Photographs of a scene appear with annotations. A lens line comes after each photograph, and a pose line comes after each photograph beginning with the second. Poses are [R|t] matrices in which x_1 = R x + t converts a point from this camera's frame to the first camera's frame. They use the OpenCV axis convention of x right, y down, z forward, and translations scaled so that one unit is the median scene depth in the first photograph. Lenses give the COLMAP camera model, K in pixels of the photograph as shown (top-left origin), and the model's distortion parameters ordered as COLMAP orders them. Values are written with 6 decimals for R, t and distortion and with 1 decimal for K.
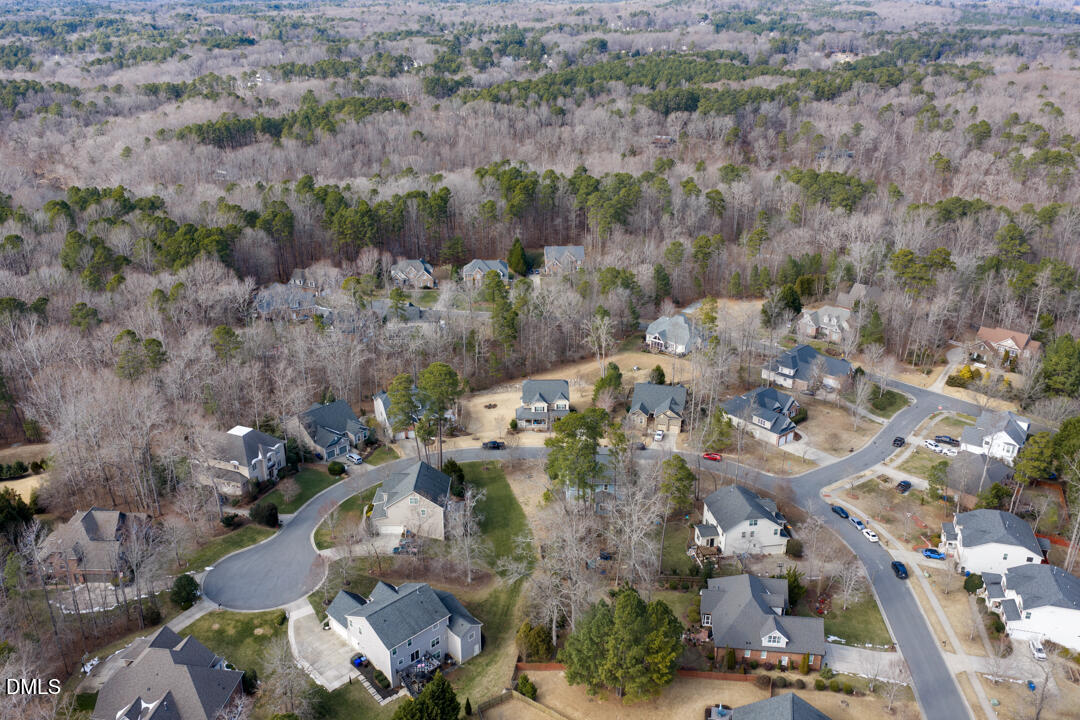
lens RADIAL K [[892.1, 0, 540.0], [0, 892.1, 360.0], [0, 0, 1]] dist [0.006056, -0.003301]
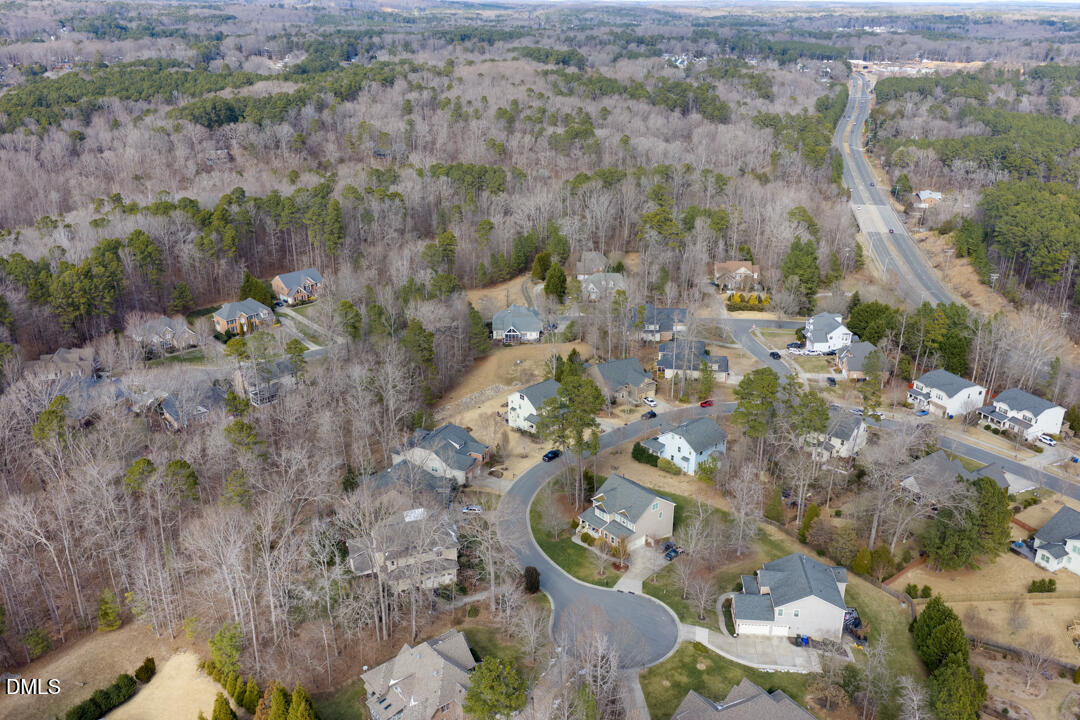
lens RADIAL K [[892.1, 0, 540.0], [0, 892.1, 360.0], [0, 0, 1]] dist [0.006056, -0.003301]
pose [[0.761262, -0.247402, 0.599393, -0.473703], [0.249310, 0.964975, 0.081660, -0.068516], [-0.598602, 0.087270, 0.796278, 0.156570]]
